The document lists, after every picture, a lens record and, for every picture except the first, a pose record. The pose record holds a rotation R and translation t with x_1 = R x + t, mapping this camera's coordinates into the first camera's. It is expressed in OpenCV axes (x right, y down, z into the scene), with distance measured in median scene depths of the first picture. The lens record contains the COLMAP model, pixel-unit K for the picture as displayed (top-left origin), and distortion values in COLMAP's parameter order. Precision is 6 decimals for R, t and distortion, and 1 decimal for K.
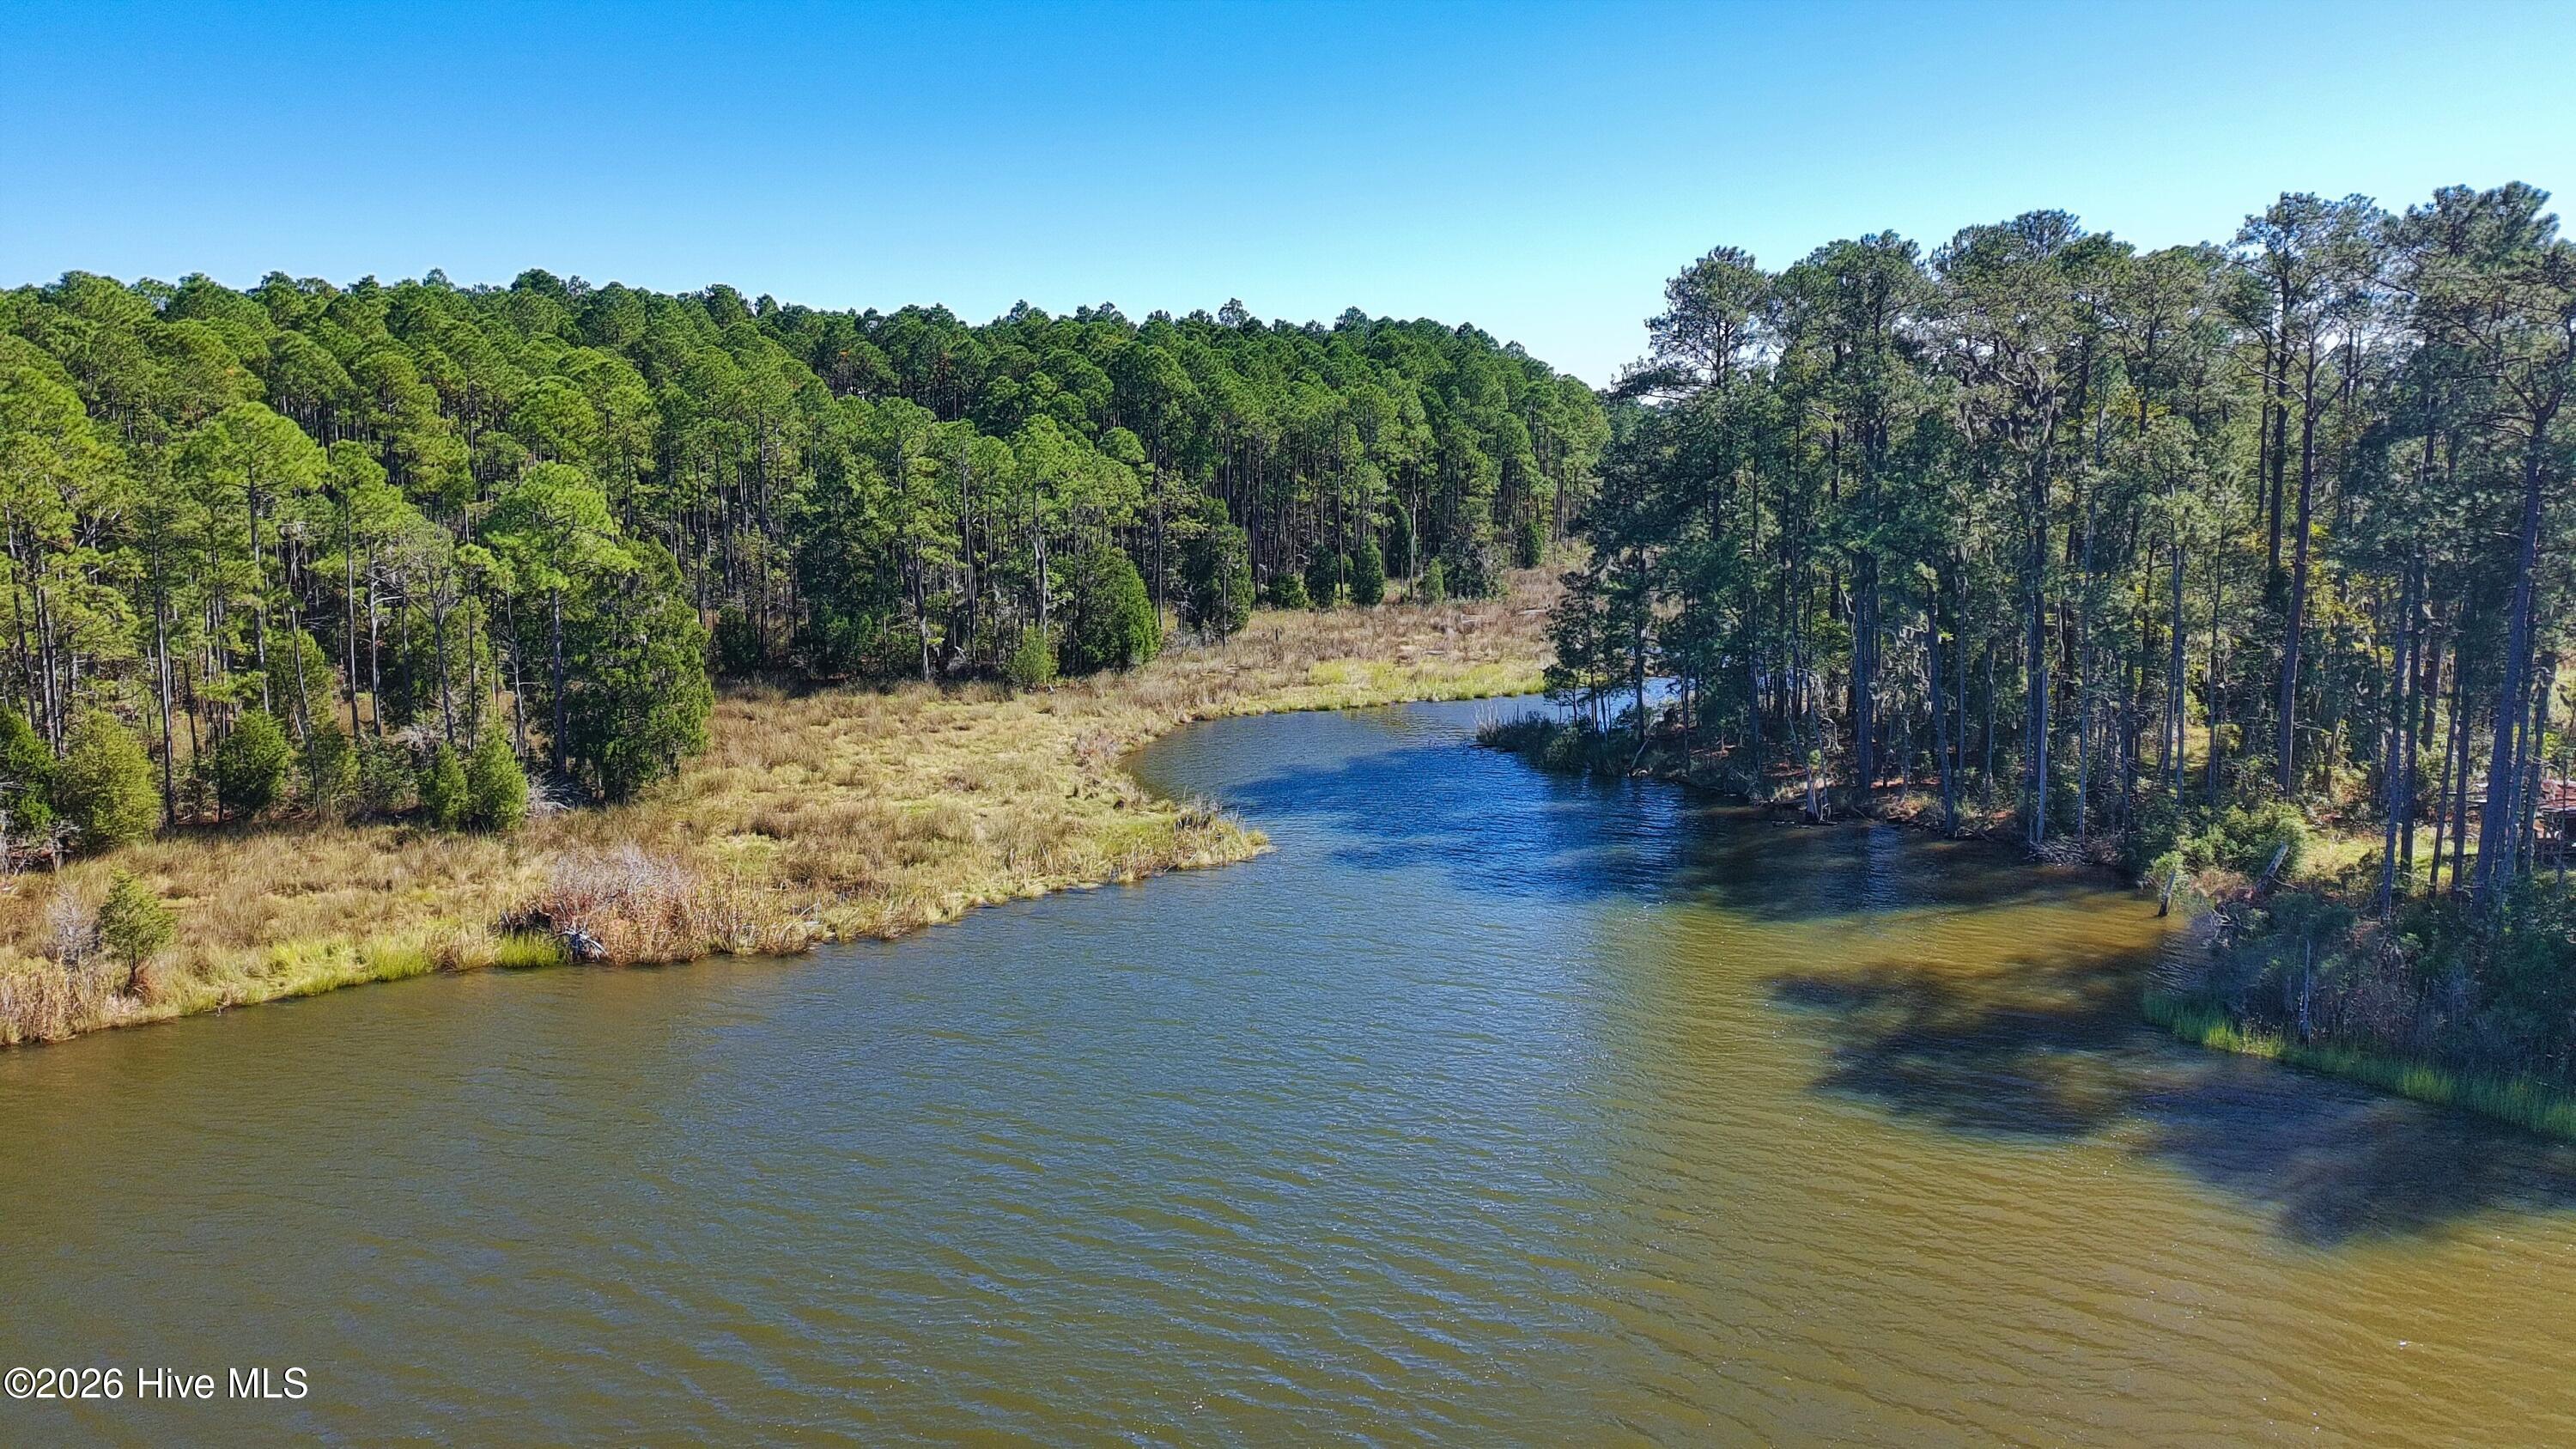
lens RADIAL K [[1981.3, 0, 1301.9], [0, 1981.3, 694.9], [0, 0, 1]] dist [0.062831, 0.002083]
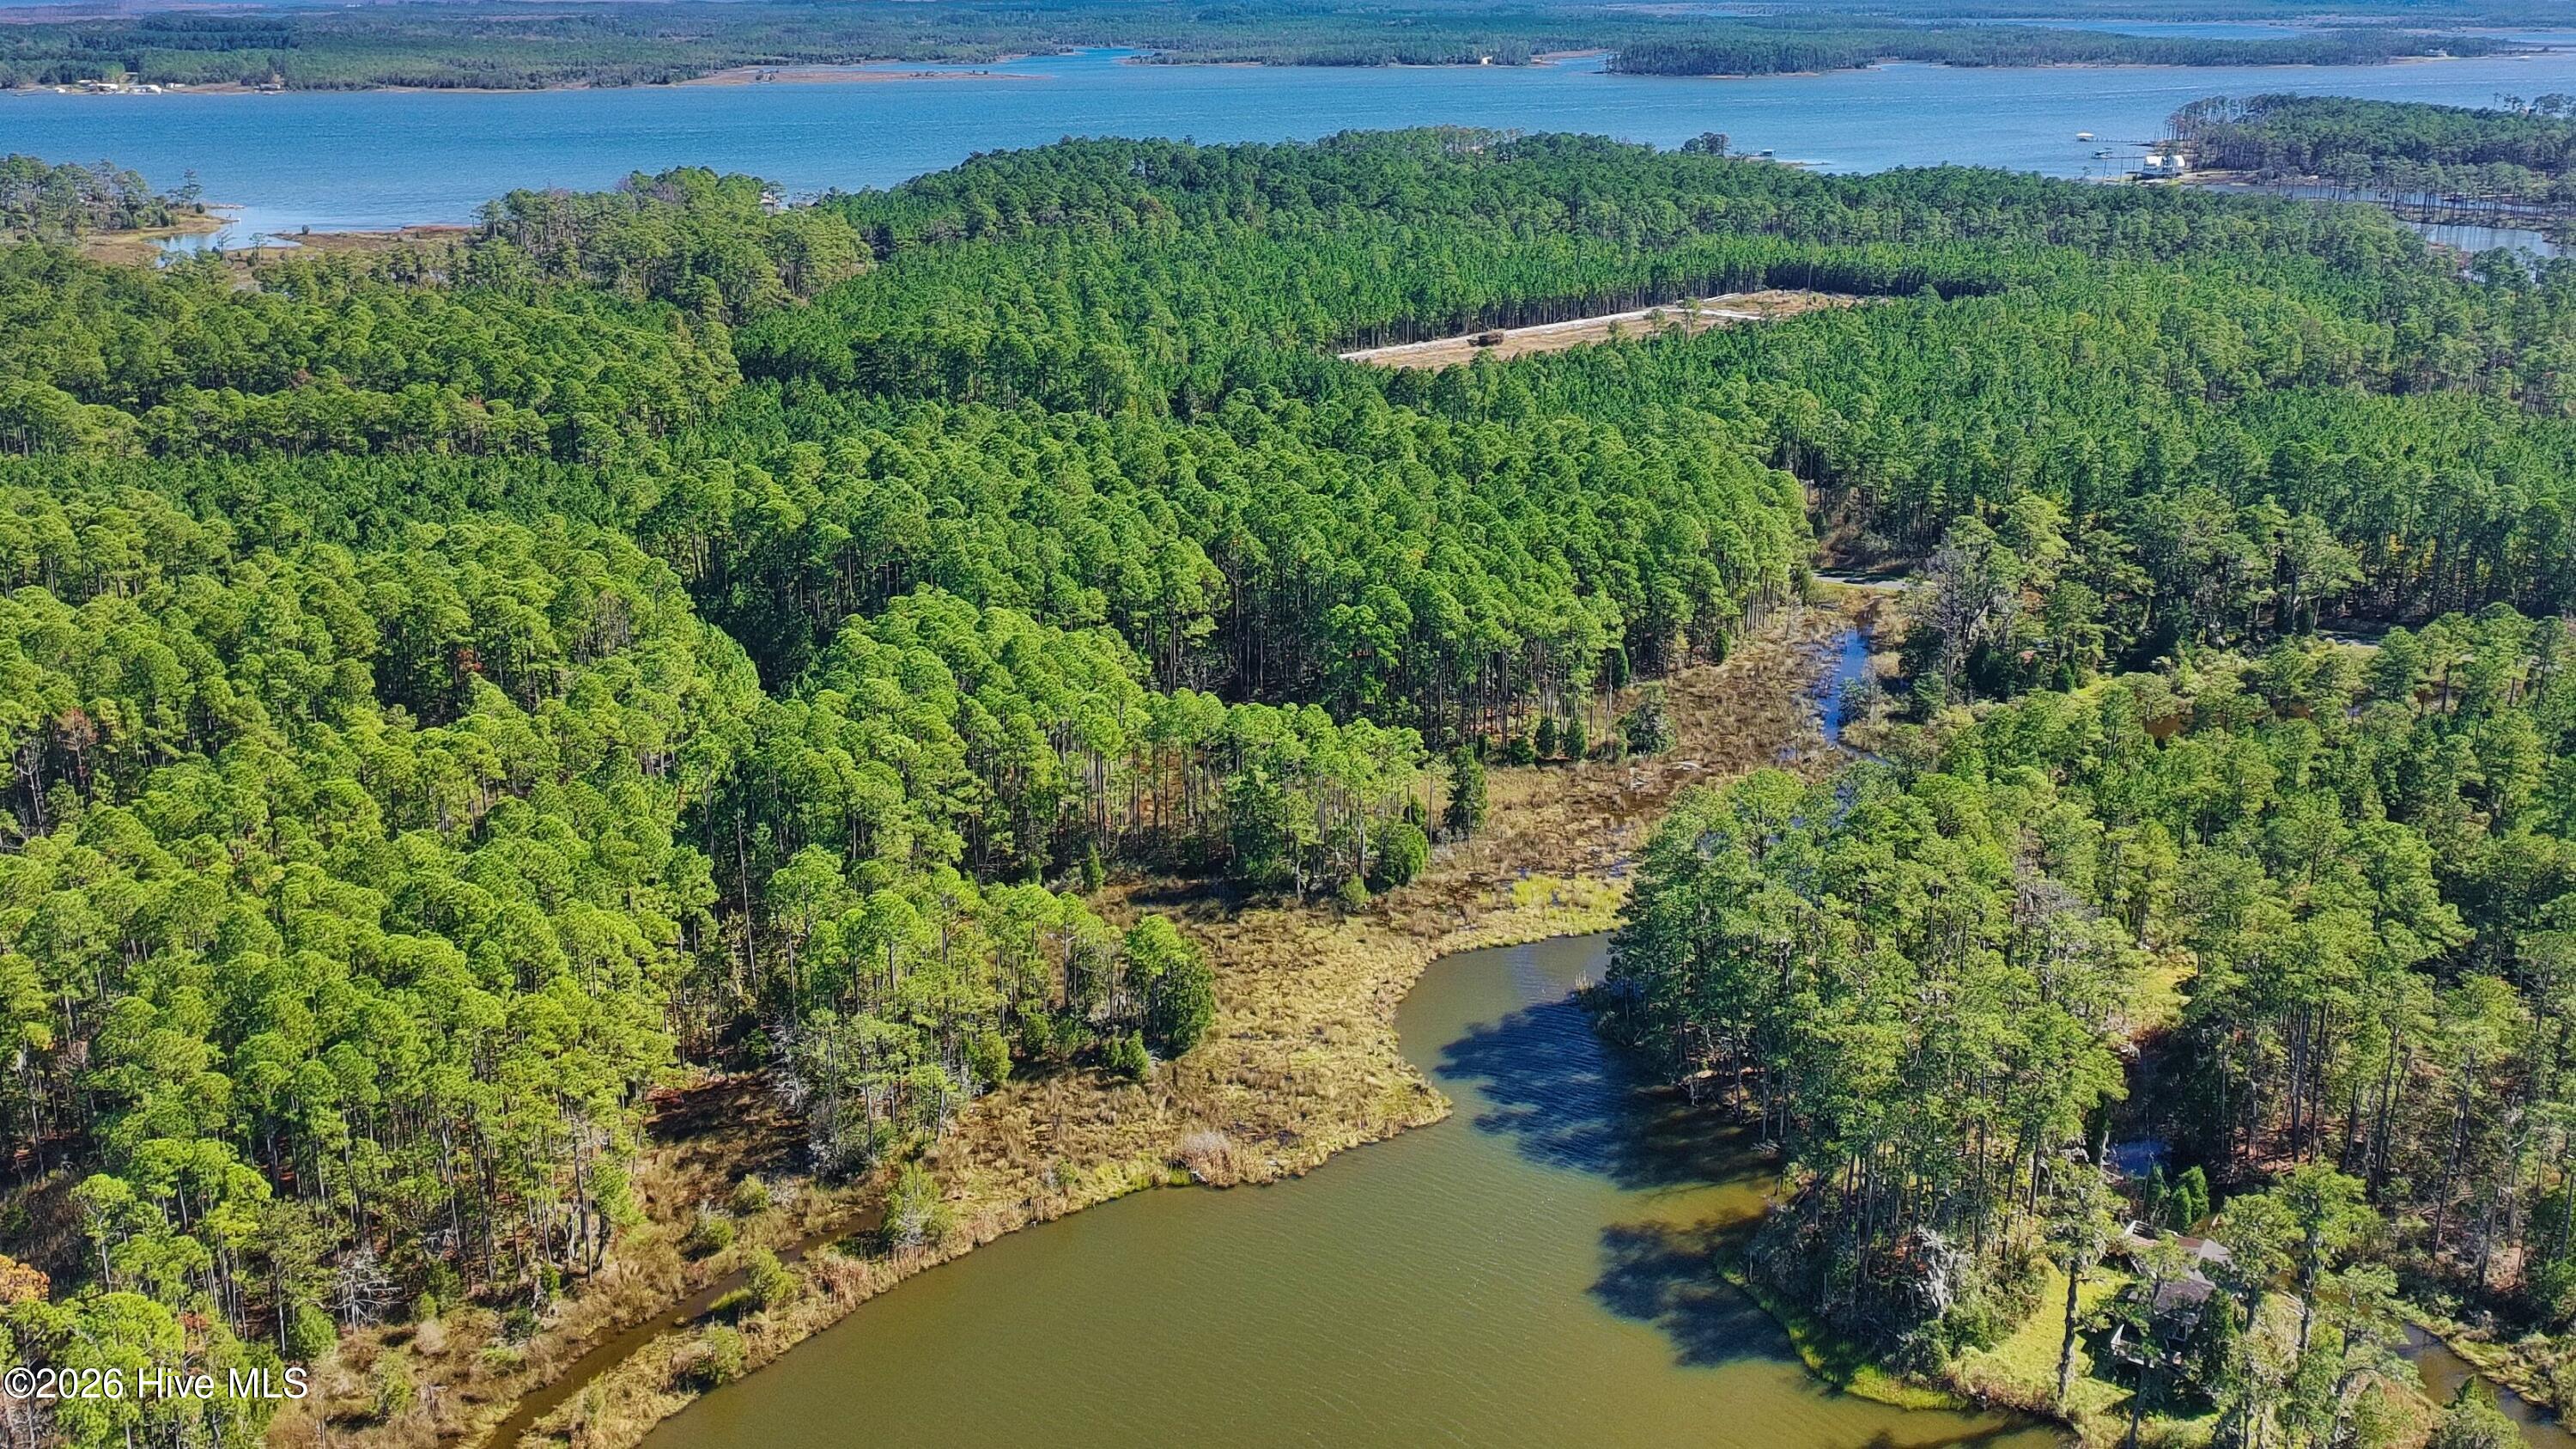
lens RADIAL K [[1981.3, 0, 1301.9], [0, 1981.3, 694.9], [0, 0, 1]] dist [0.062831, 0.002083]
pose [[0.986309, 0.025678, -0.162893, 0.205223], [-0.005051, 0.992043, 0.125795, -0.801696], [0.164827, -0.123250, 0.978592, -1.467747]]
